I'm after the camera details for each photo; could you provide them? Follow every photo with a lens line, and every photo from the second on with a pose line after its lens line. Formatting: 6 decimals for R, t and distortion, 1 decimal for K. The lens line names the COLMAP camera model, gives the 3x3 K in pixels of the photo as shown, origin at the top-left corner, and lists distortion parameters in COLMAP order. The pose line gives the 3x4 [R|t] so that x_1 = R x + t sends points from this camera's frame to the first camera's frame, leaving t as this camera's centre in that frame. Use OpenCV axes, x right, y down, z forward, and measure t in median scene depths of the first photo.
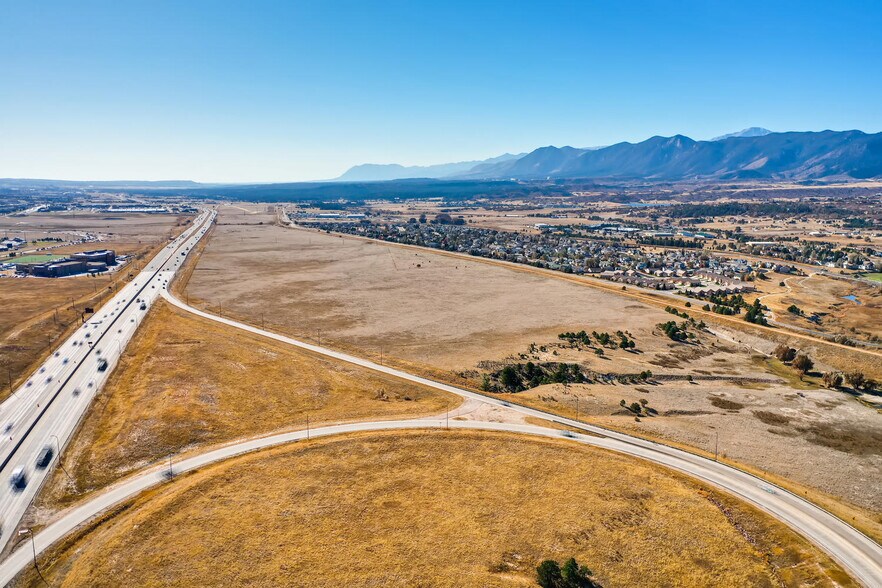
lens RADIAL K [[689.5, 0, 441.0], [0, 689.5, 294.0], [0, 0, 1]] dist [0.001031, 0.000300]
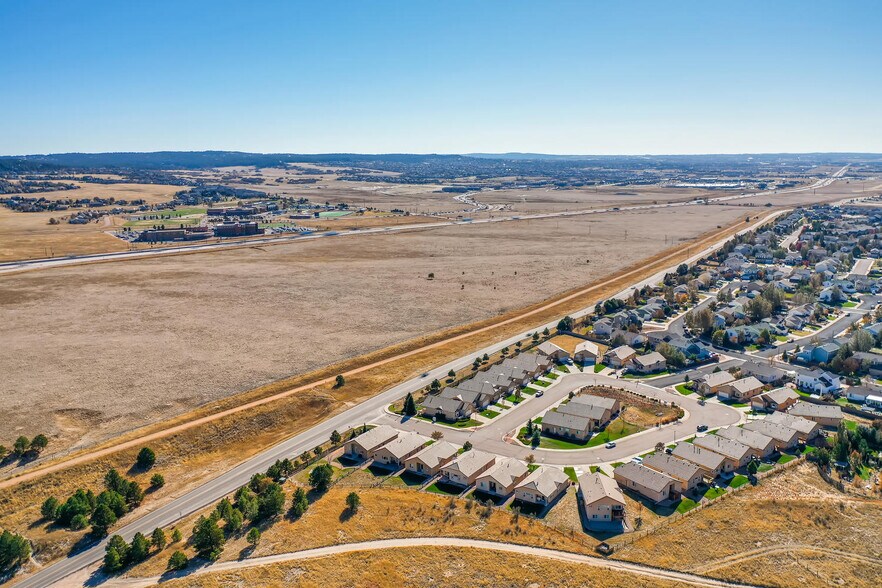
lens RADIAL K [[722.6, 0, 441.0], [0, 722.6, 294.0], [0, 0, 1]] dist [0.001711, -0.005338]
pose [[0.490633, 0.142781, -0.859589, 0.200554], [-0.118833, 0.988231, 0.096322, -0.033022], [0.863226, 0.054889, 0.501826, 0.252993]]
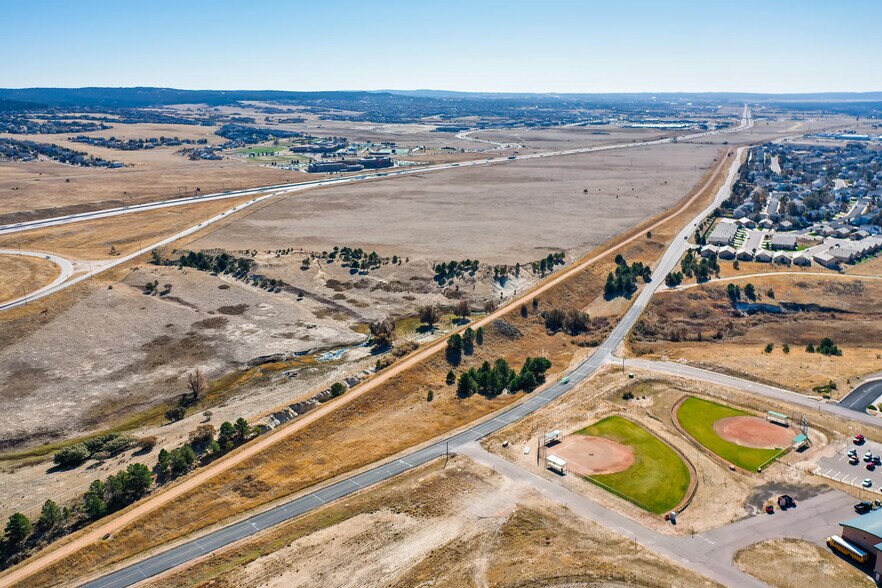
lens RADIAL K [[722.6, 0, 441.0], [0, 722.6, 294.0], [0, 0, 1]] dist [0.001711, -0.005338]
pose [[0.602132, 0.199124, -0.773167, 0.240837], [-0.114040, 0.979920, 0.163560, -0.015562], [0.790210, -0.010313, 0.612749, 0.085993]]
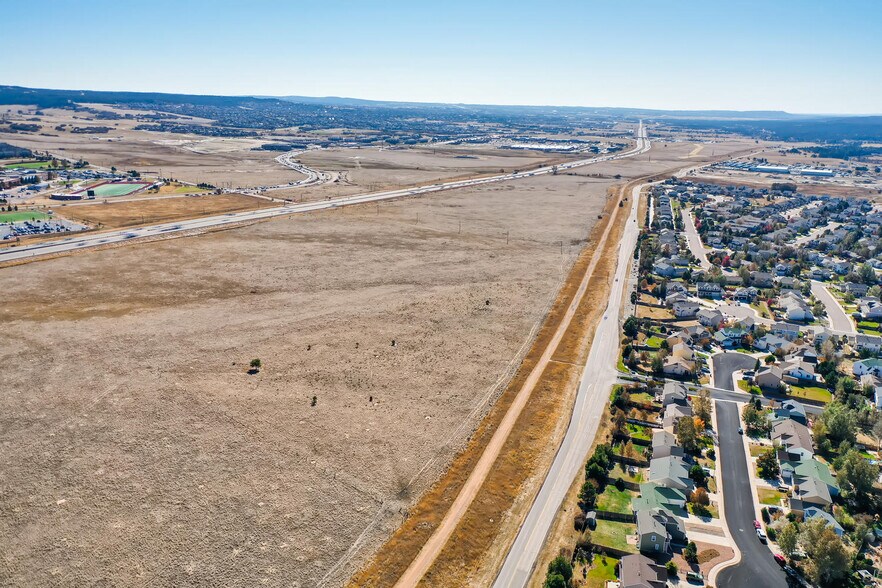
lens RADIAL K [[688.0, 0, 440.9], [0, 688.0, 316.4], [0, 0, 1]] dist [-0.001400, -0.000584]
pose [[0.690336, 0.217449, -0.690038, 0.105379], [-0.127781, 0.975416, 0.179543, -0.053430], [0.712116, -0.035772, 0.701150, 0.303400]]
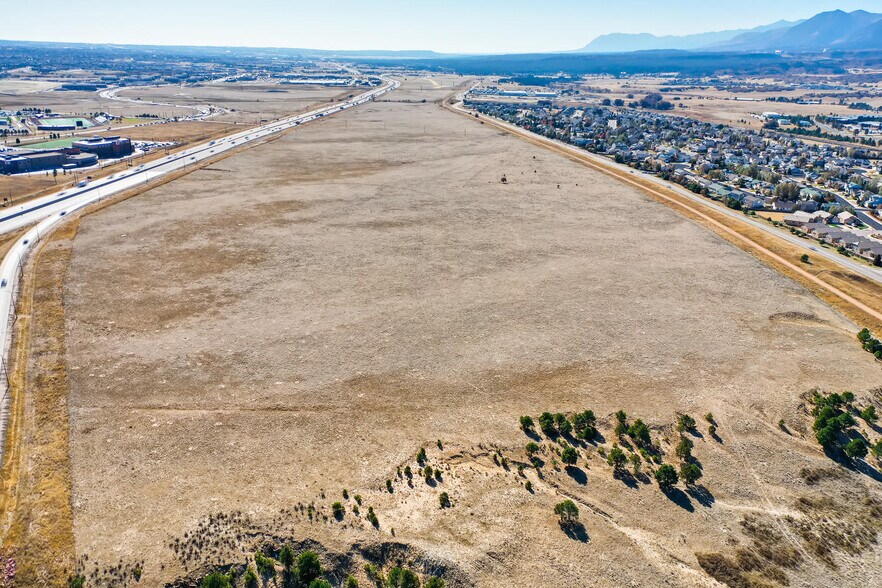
lens RADIAL K [[689.5, 0, 441.0], [0, 689.5, 294.0], [0, 0, 1]] dist [0.001031, 0.000300]
pose [[0.943172, 0.116946, -0.311048, 0.050997], [-0.060998, 0.981052, 0.183892, -0.019372], [0.326659, -0.154469, 0.932434, 0.119852]]
